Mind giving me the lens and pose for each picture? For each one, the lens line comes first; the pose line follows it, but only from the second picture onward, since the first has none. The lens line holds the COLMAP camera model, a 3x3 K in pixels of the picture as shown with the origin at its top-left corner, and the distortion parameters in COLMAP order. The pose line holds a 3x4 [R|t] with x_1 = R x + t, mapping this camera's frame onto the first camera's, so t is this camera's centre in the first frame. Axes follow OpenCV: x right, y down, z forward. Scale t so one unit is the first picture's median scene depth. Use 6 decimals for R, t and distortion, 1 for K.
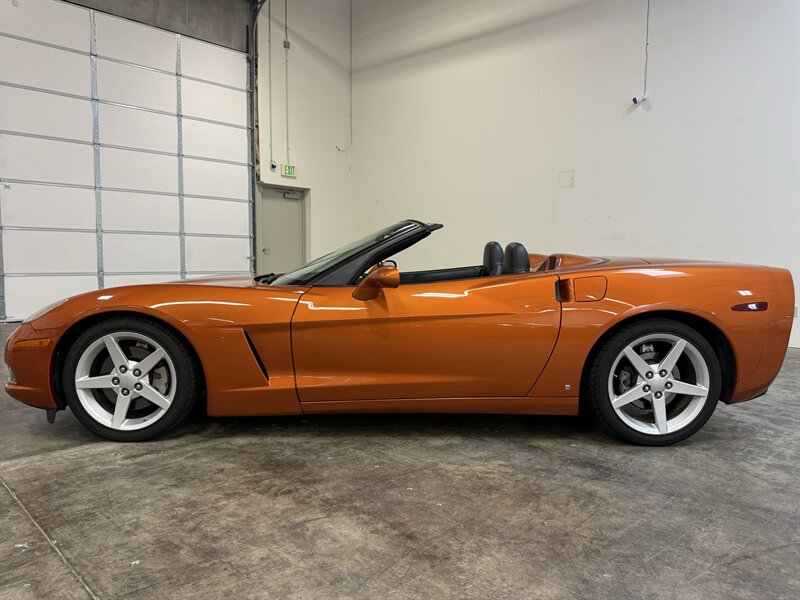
lens RADIAL K [[601.7, 0, 411.5], [0, 601.7, 302.6], [0, 0, 1]] dist [0.051140, -0.079876]
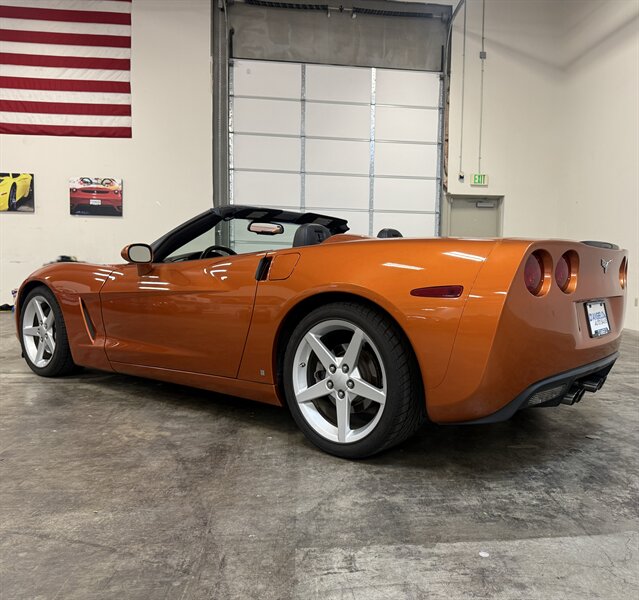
lens RADIAL K [[602.8, 0, 370.8], [0, 602.8, 299.8], [0, 0, 1]] dist [0.122390, -0.239199]
pose [[0.767289, 0.032426, -0.640481, 0.966779], [-0.059928, 0.997976, -0.021269, 0.038721], [0.638495, 0.054702, 0.767679, 0.385361]]
